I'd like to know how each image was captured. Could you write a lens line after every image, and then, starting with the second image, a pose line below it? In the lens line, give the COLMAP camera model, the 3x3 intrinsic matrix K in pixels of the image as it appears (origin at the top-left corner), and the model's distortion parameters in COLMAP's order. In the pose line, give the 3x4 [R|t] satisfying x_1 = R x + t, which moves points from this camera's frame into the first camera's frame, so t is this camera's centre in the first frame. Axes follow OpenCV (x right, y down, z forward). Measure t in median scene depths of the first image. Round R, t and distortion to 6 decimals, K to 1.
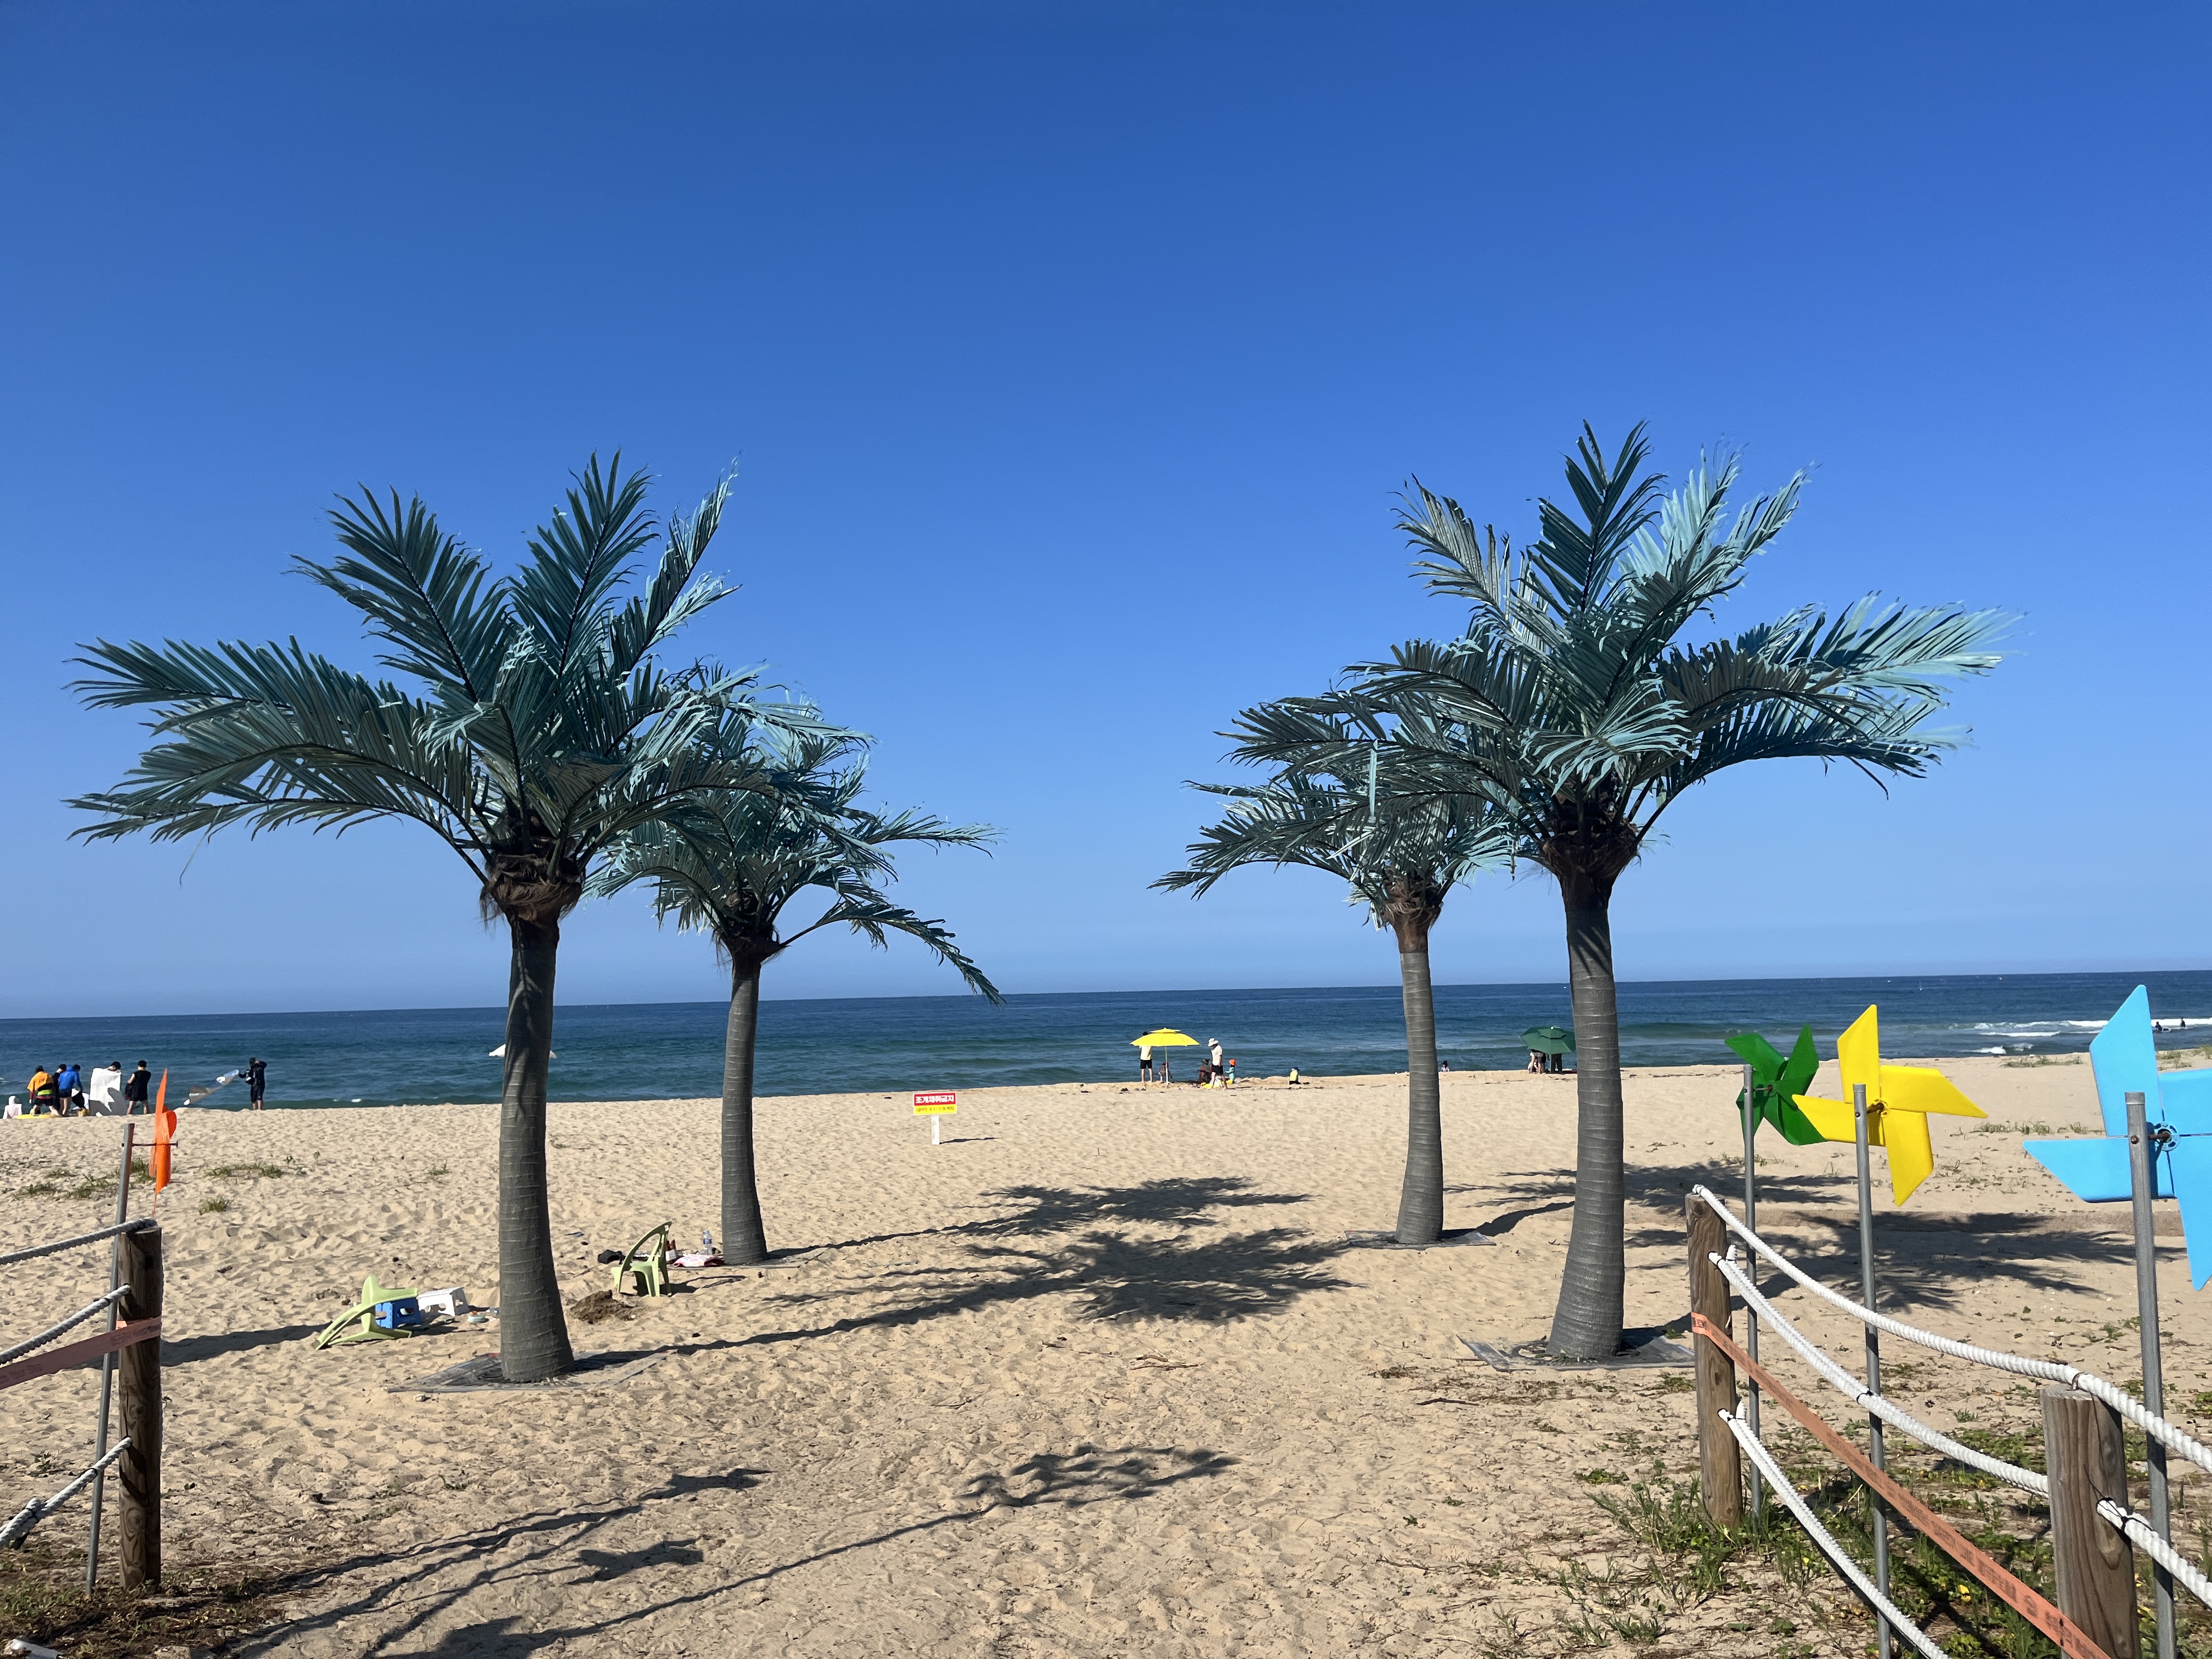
lens RADIAL K [[1643.1, 0, 1106.0], [0, 1643.1, 829.5], [0, 0, 1]] dist [0.024566, -0.056928]
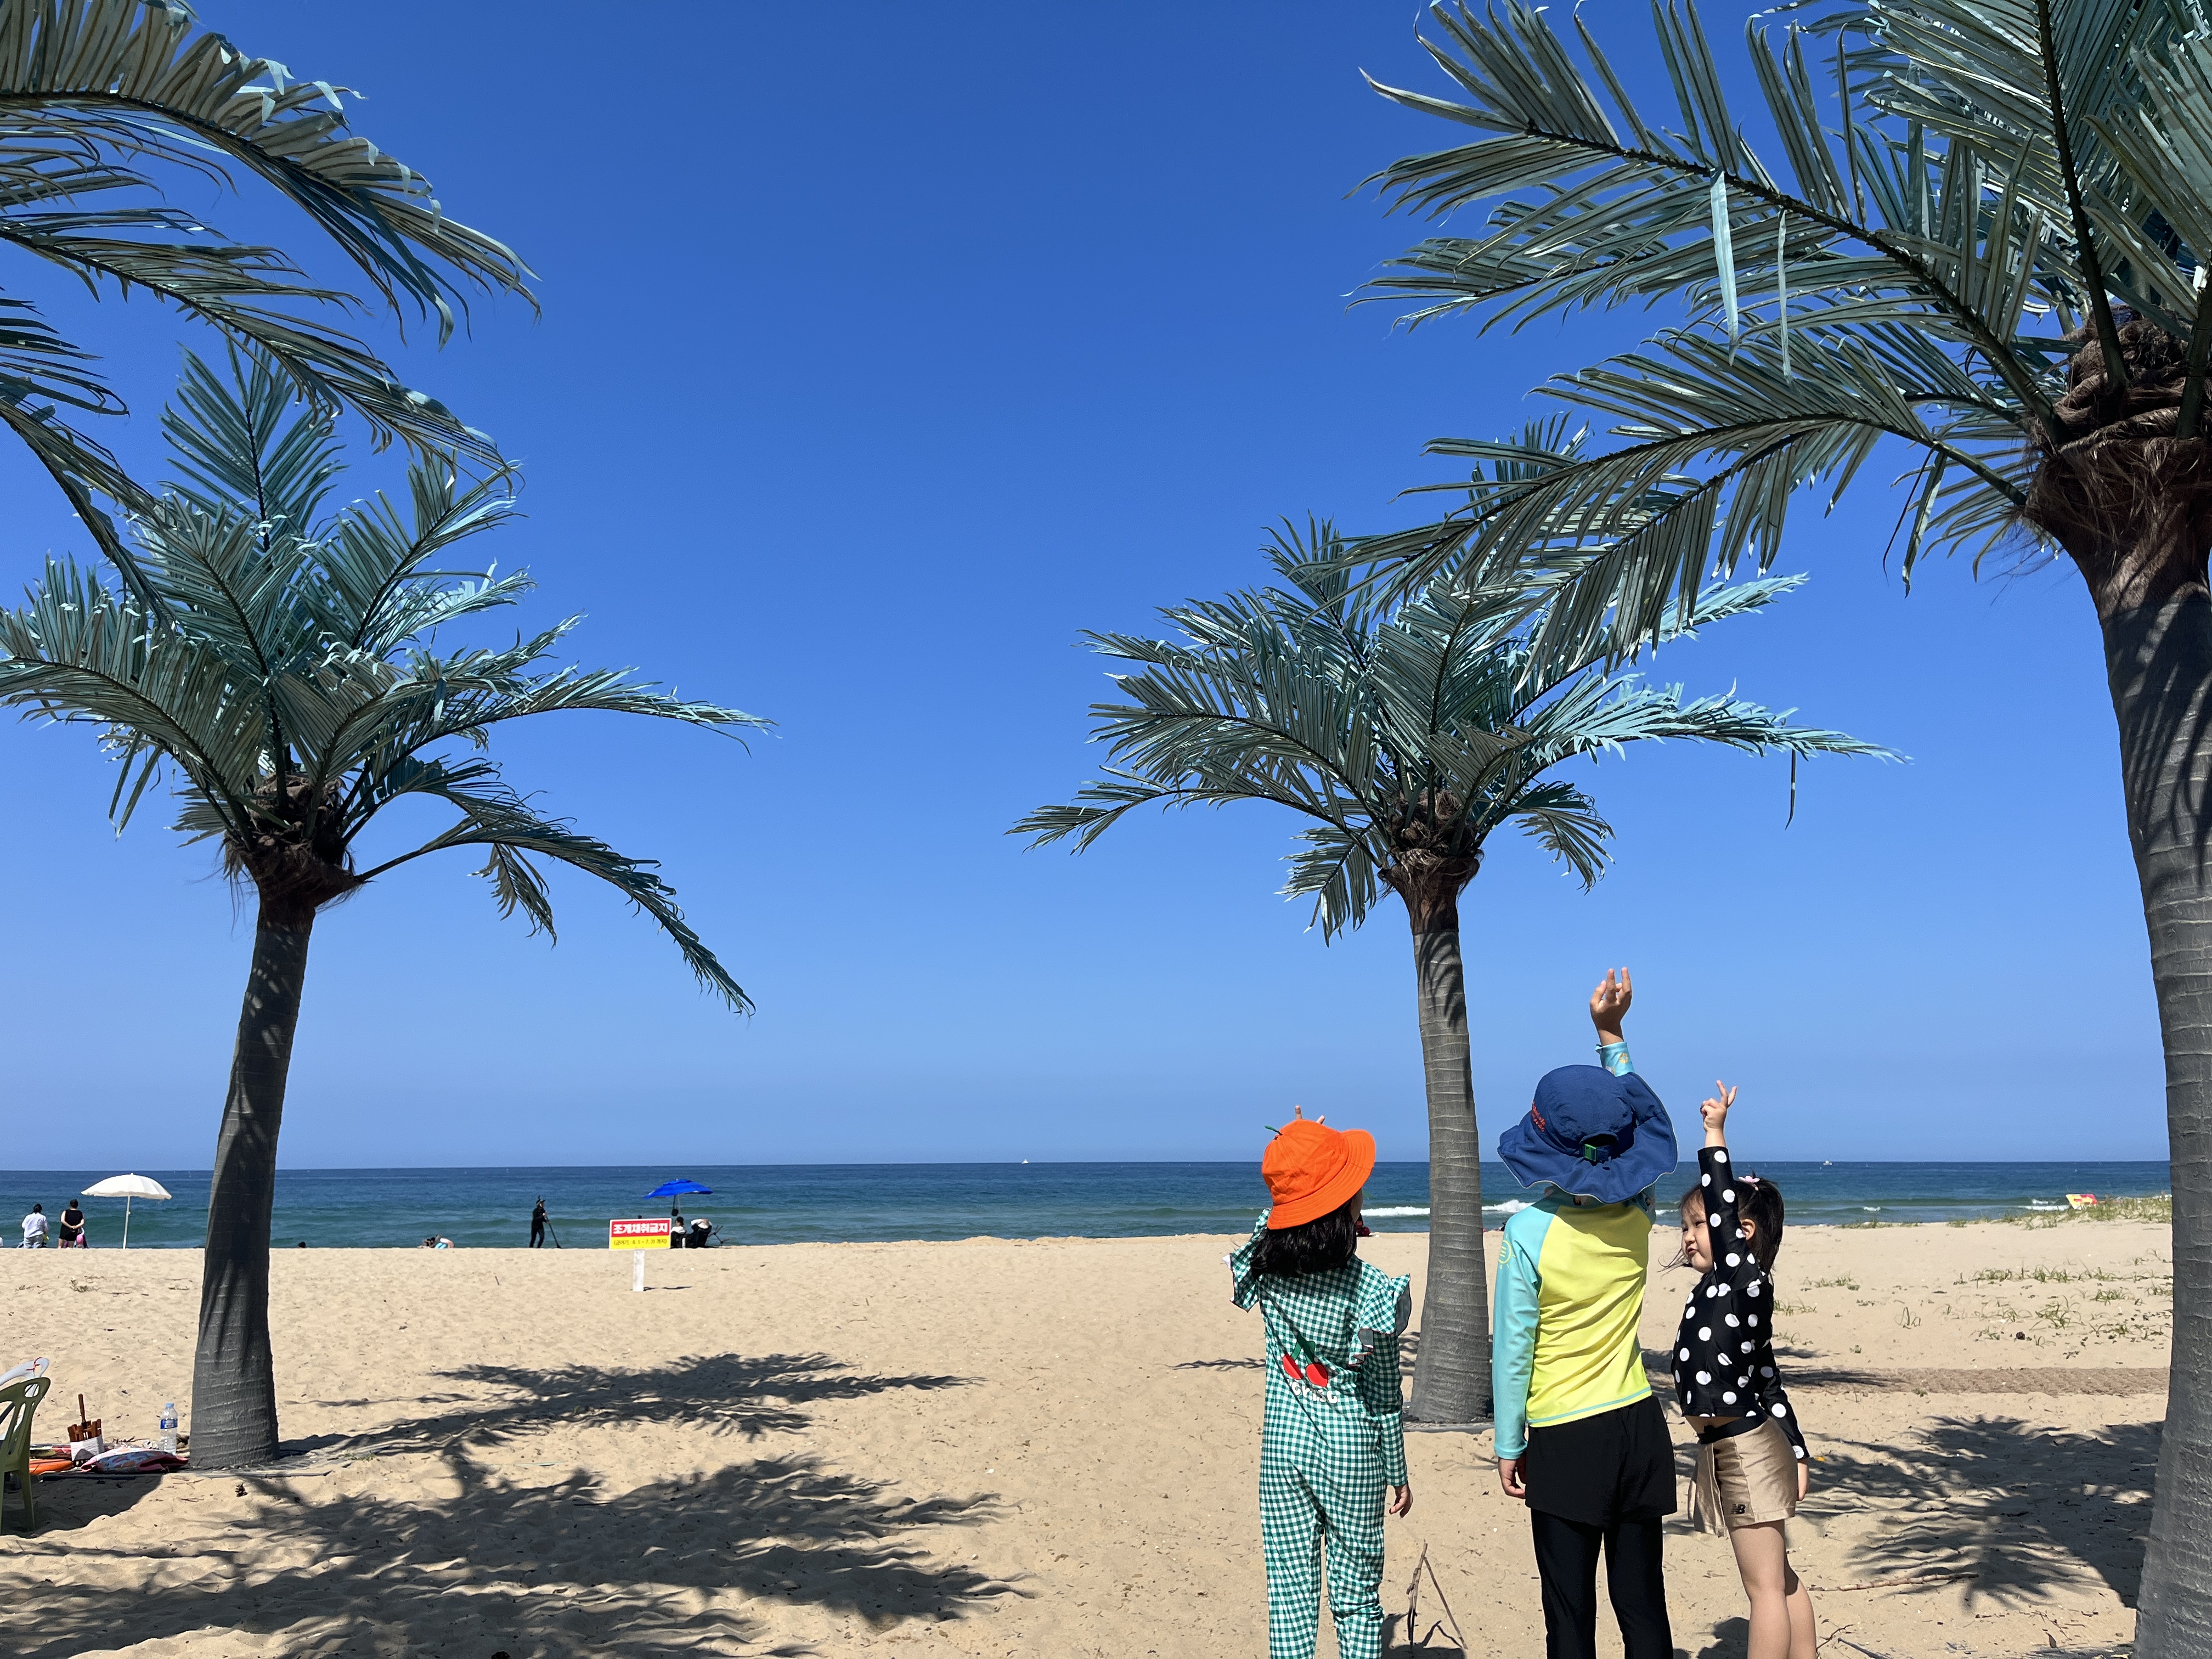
lens RADIAL K [[1677.7, 0, 1106.0], [0, 1677.7, 829.5], [0, 0, 1]] dist [-0.002374, -0.001923]
pose [[0.988555, 0.046324, 0.143572, -0.028029], [-0.031829, 0.994309, -0.101664, 0.107613], [-0.147464, 0.095931, 0.984404, 0.414296]]
